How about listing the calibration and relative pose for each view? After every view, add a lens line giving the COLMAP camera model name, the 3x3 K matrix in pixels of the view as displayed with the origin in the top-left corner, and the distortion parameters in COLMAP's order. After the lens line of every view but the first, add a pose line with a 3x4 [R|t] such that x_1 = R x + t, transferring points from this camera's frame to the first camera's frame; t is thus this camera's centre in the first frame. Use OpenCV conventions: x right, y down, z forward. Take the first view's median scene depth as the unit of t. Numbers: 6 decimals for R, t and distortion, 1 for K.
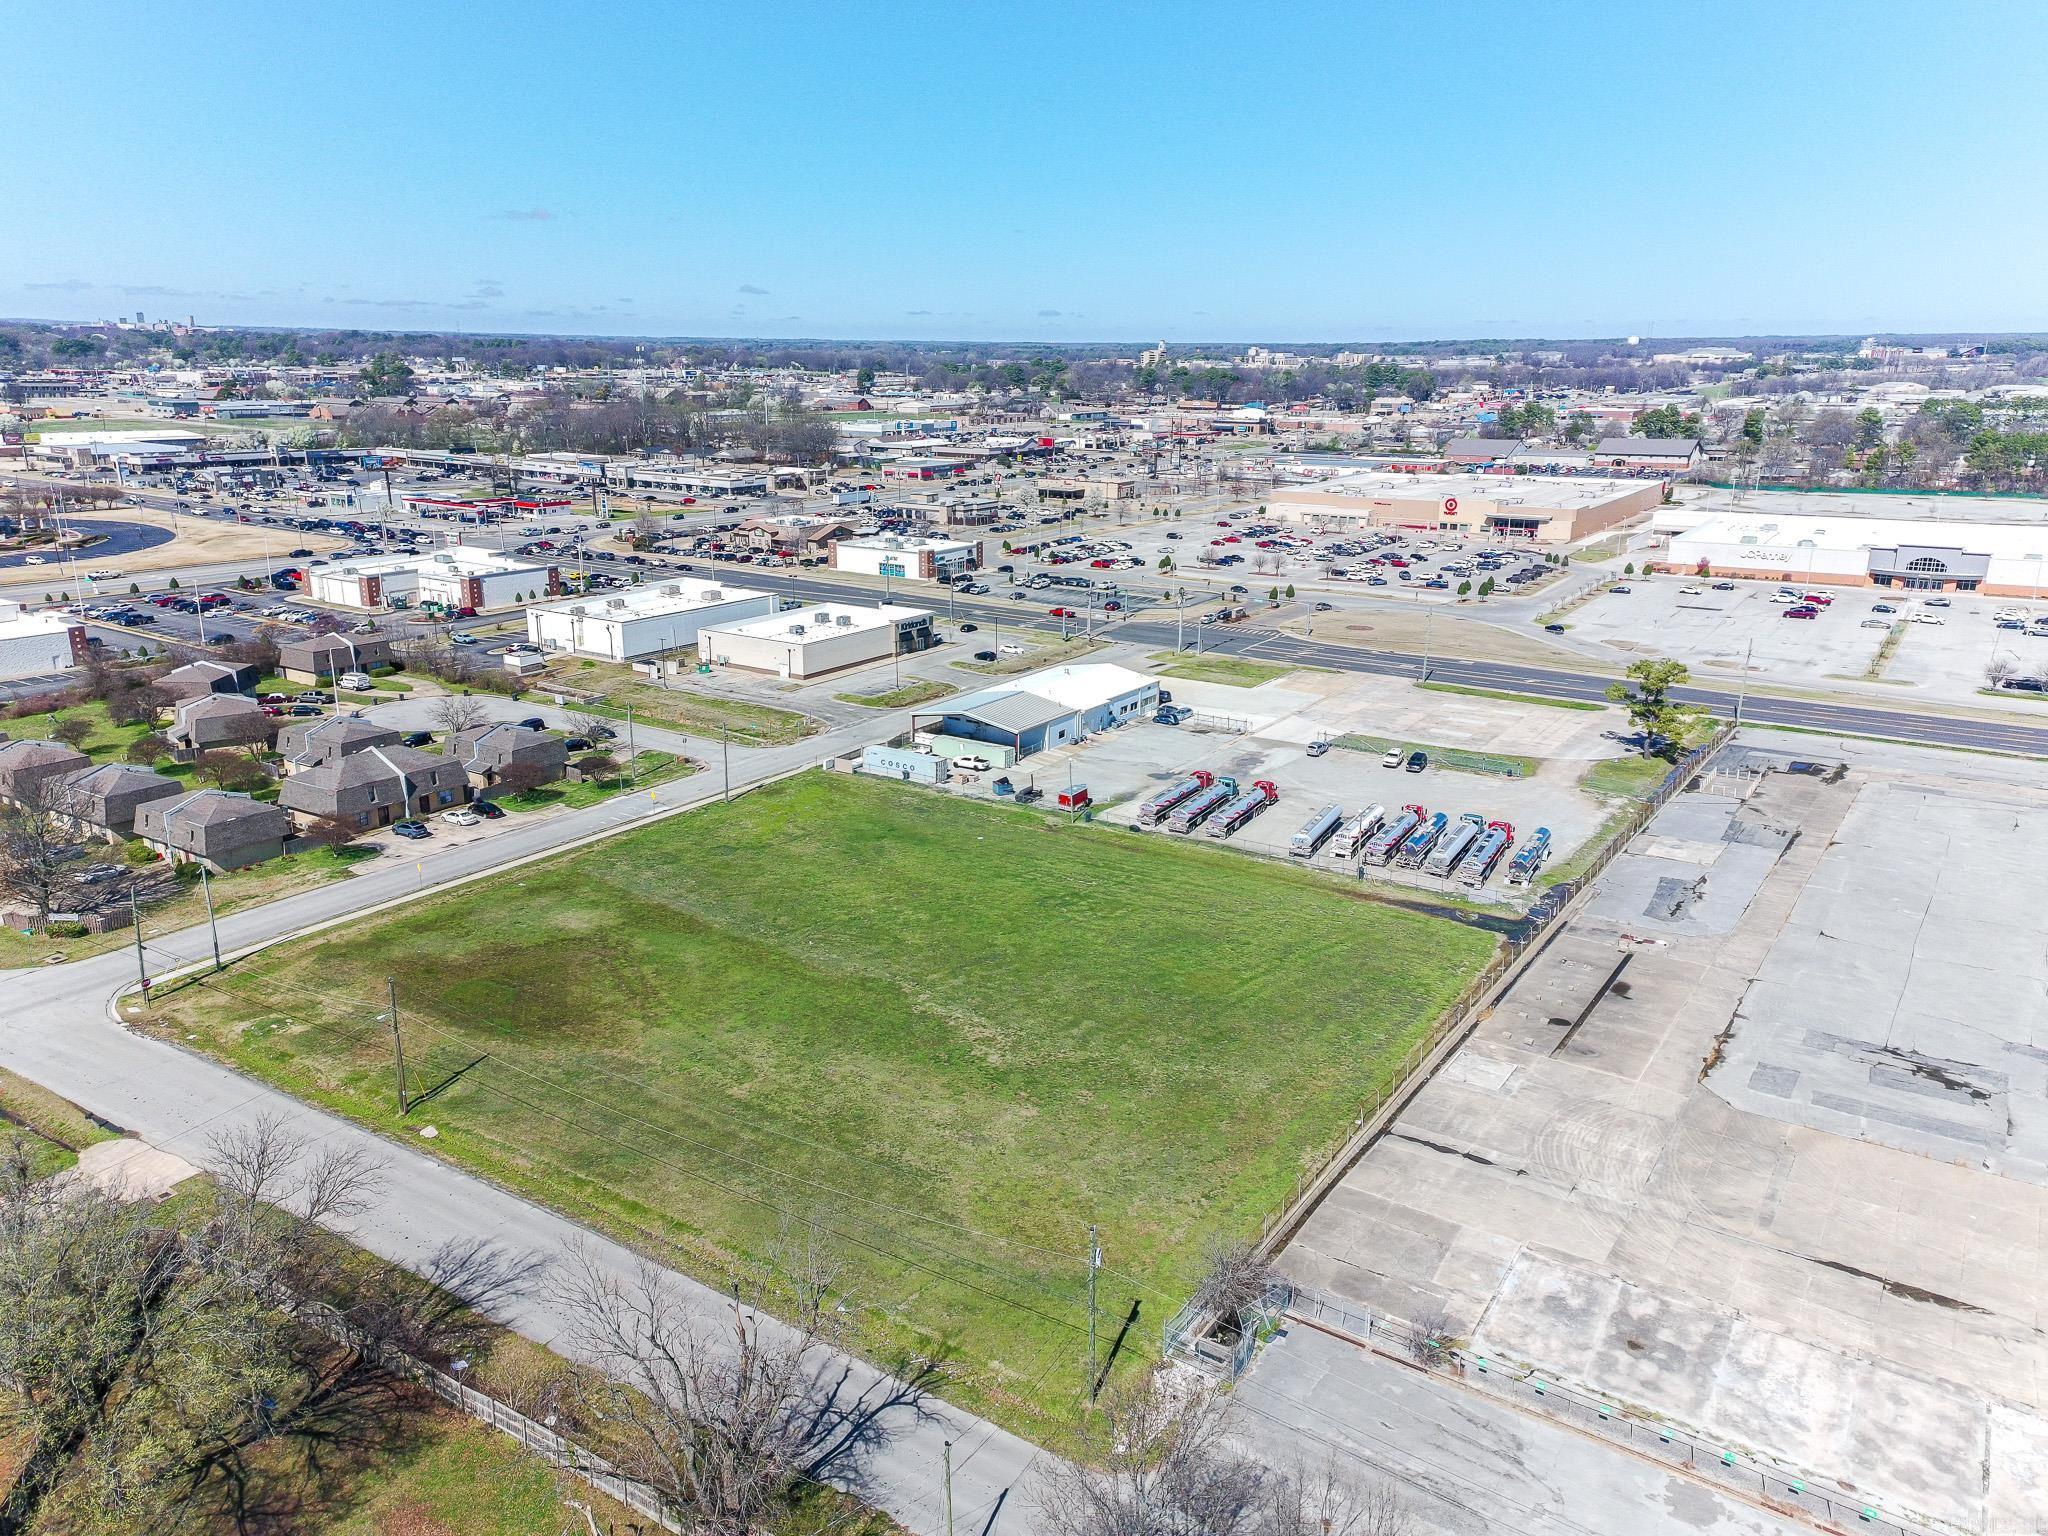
lens RADIAL K [[1480.4, 0, 1023.3], [0, 1480.4, 767.3], [0, 0, 1]] dist [0.109556, -0.017259]
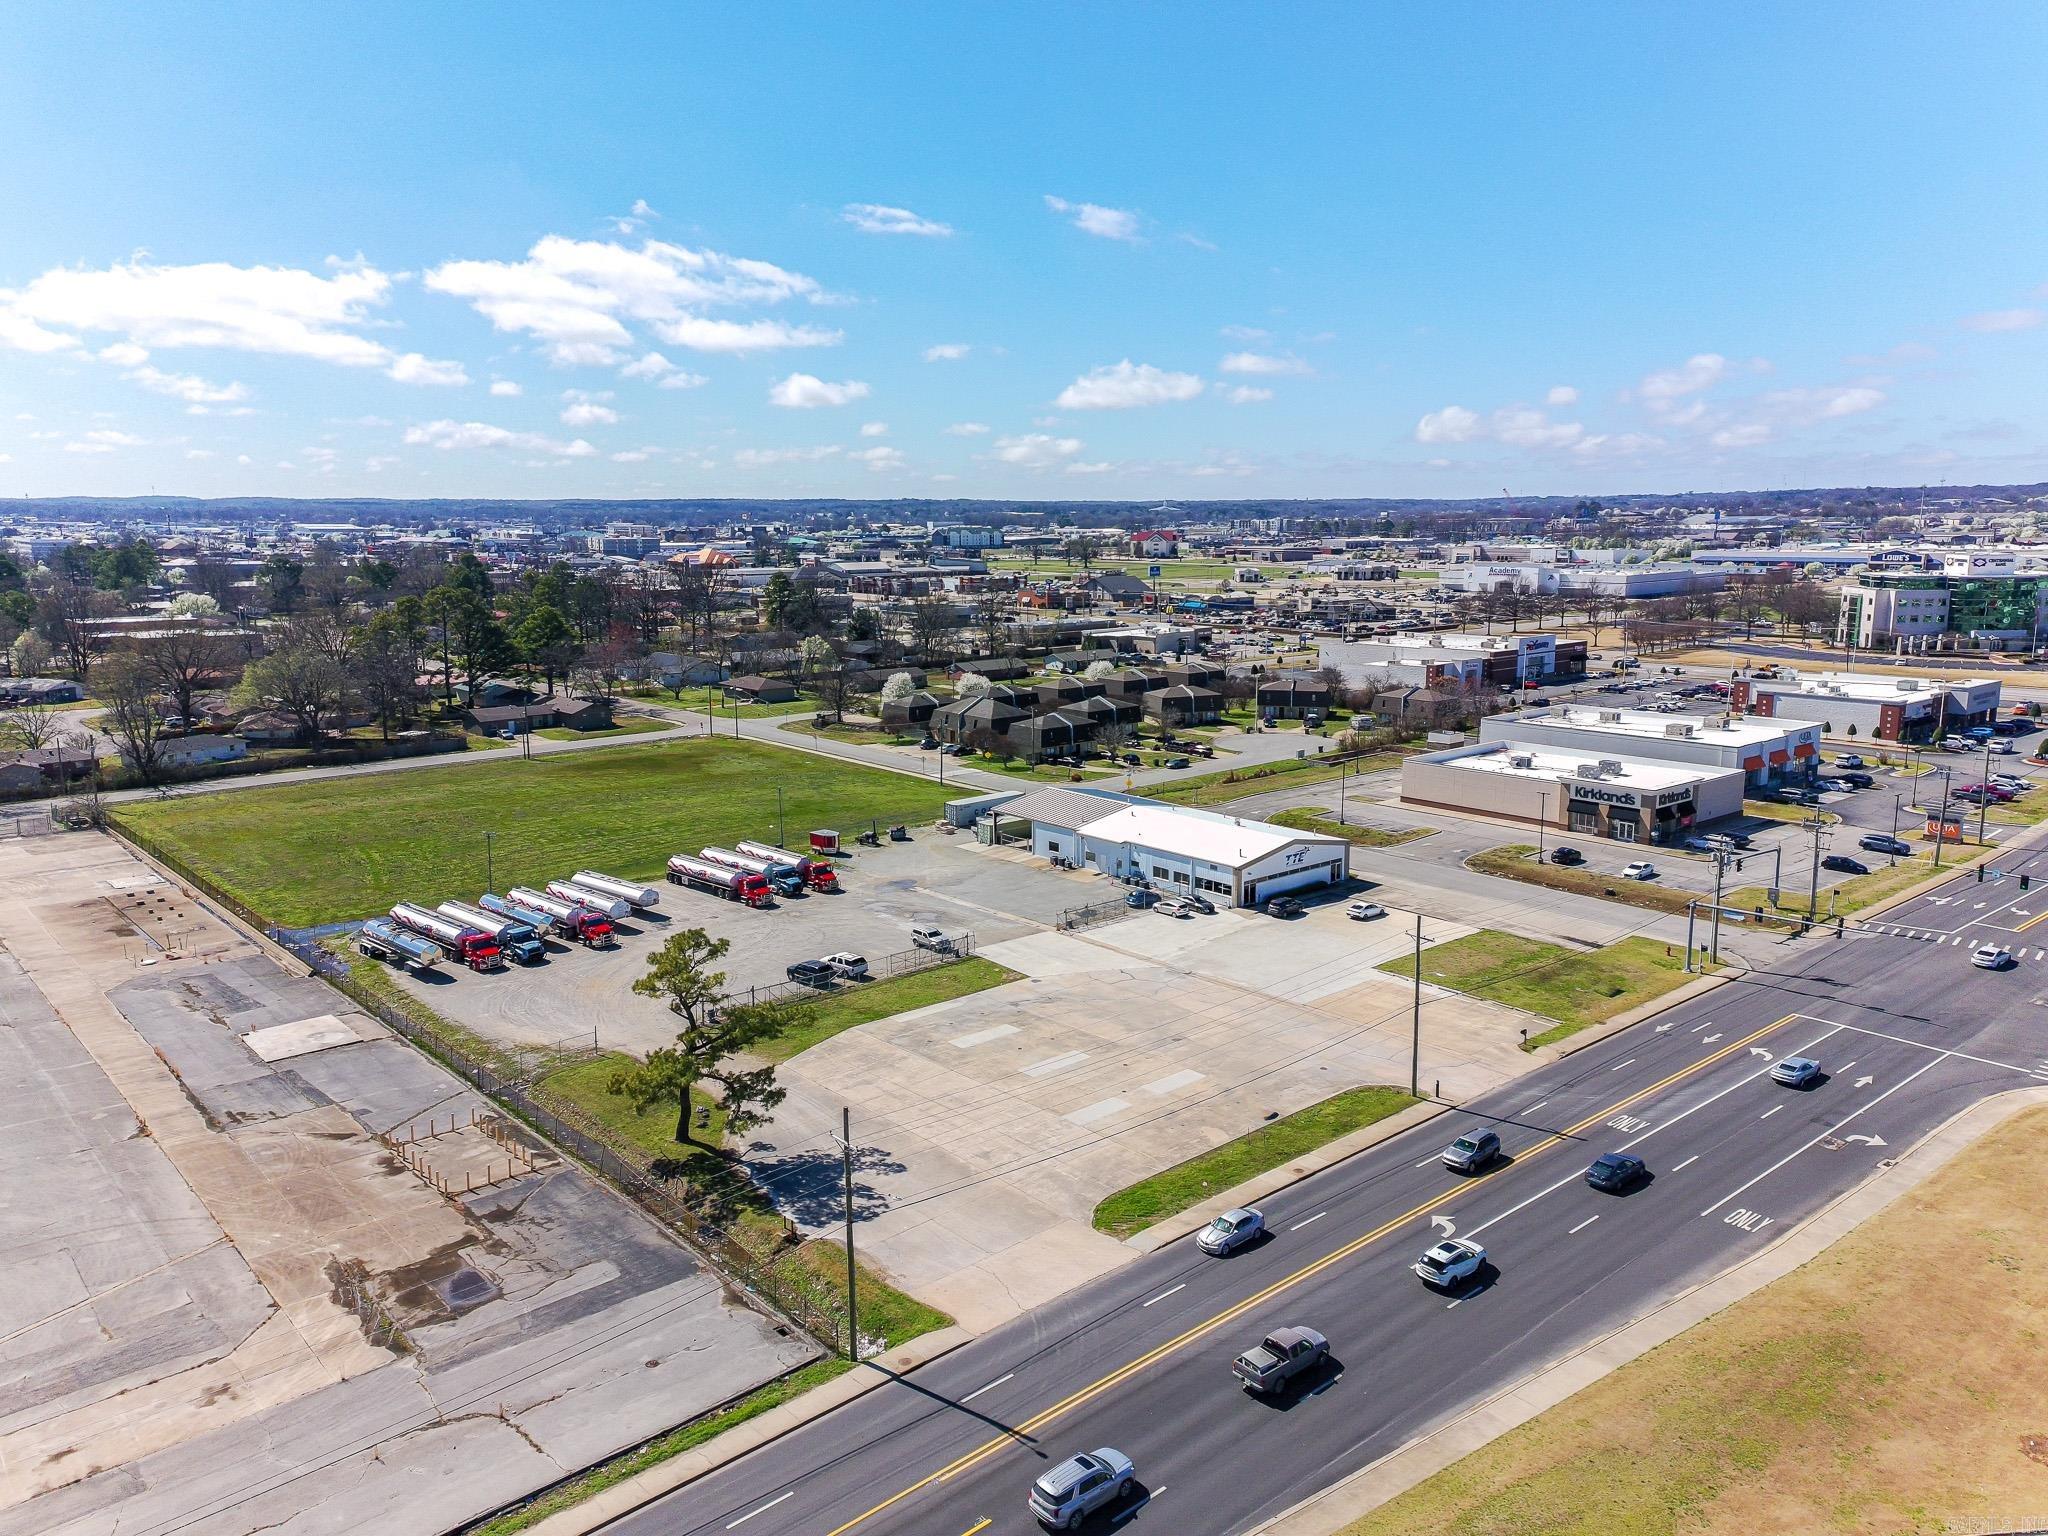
lens RADIAL K [[1480.4, 0, 1032.0], [0, 1480.4, 762.1], [0, 0, 1]] dist [0.109556, -0.017259]
pose [[-0.255194, 0.159032, -0.953722, 0.905886], [-0.252912, 0.941060, 0.224594, -0.280165], [0.933226, 0.298523, -0.199932, 1.281218]]
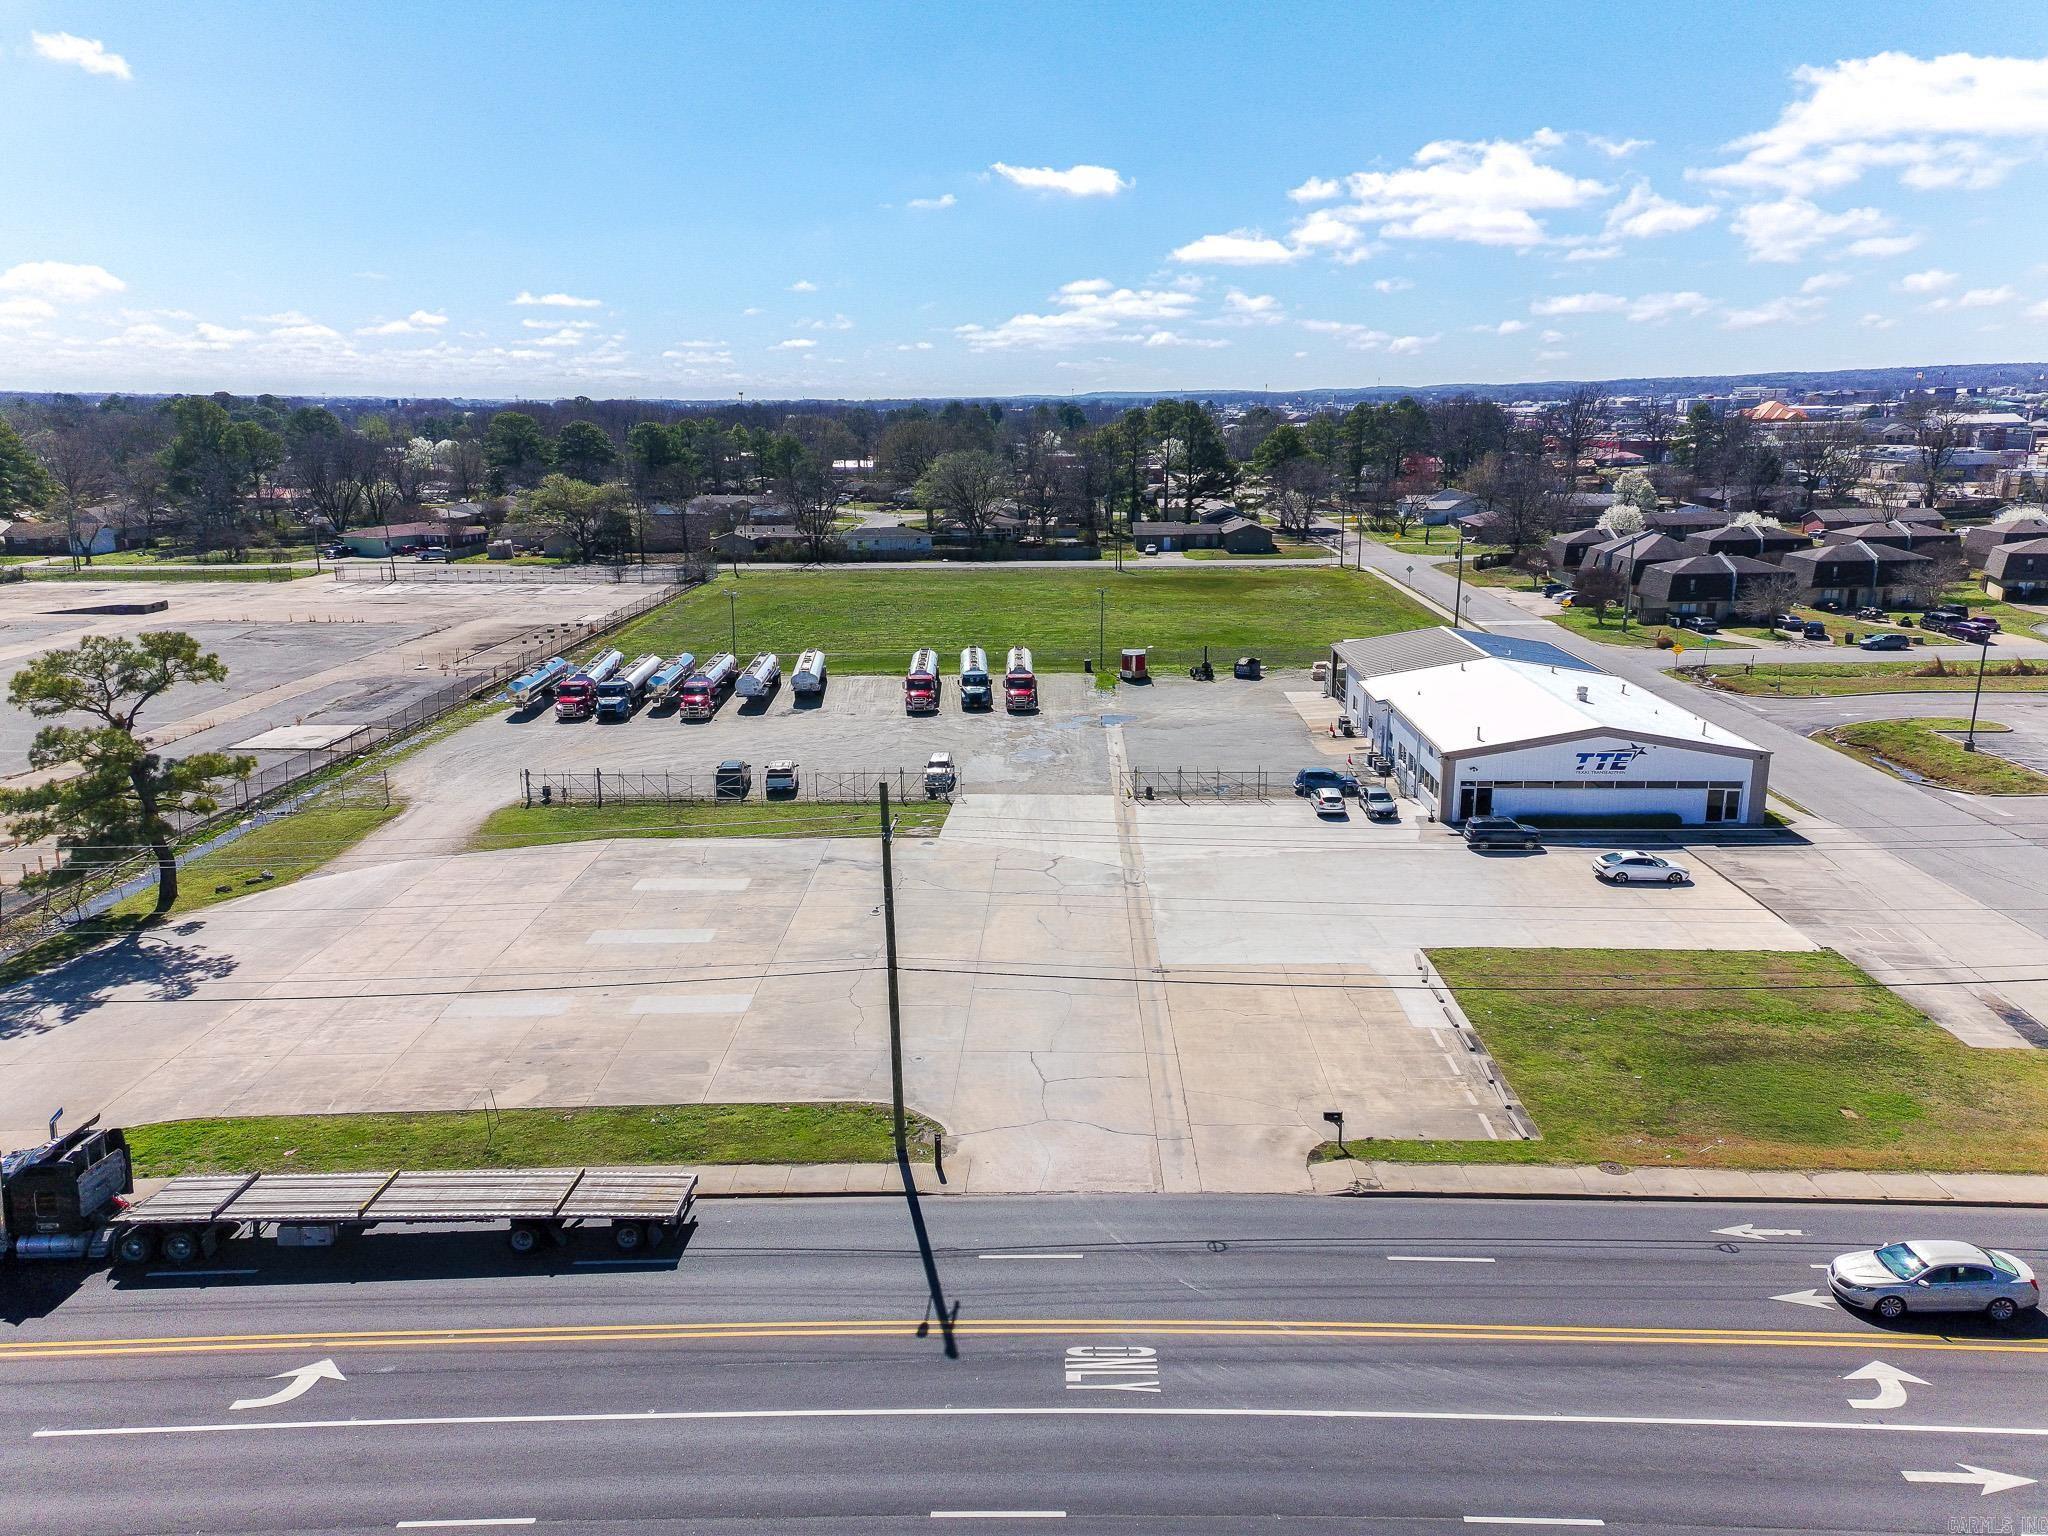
lens RADIAL K [[1480.4, 0, 1038.3], [0, 1480.4, 769.1], [0, 0, 1]] dist [0.109556, -0.017259]
pose [[-0.840792, 0.129861, -0.525552, 0.471129], [-0.141591, 0.884259, 0.445015, -0.260338], [0.522514, 0.448579, -0.725090, 1.519089]]
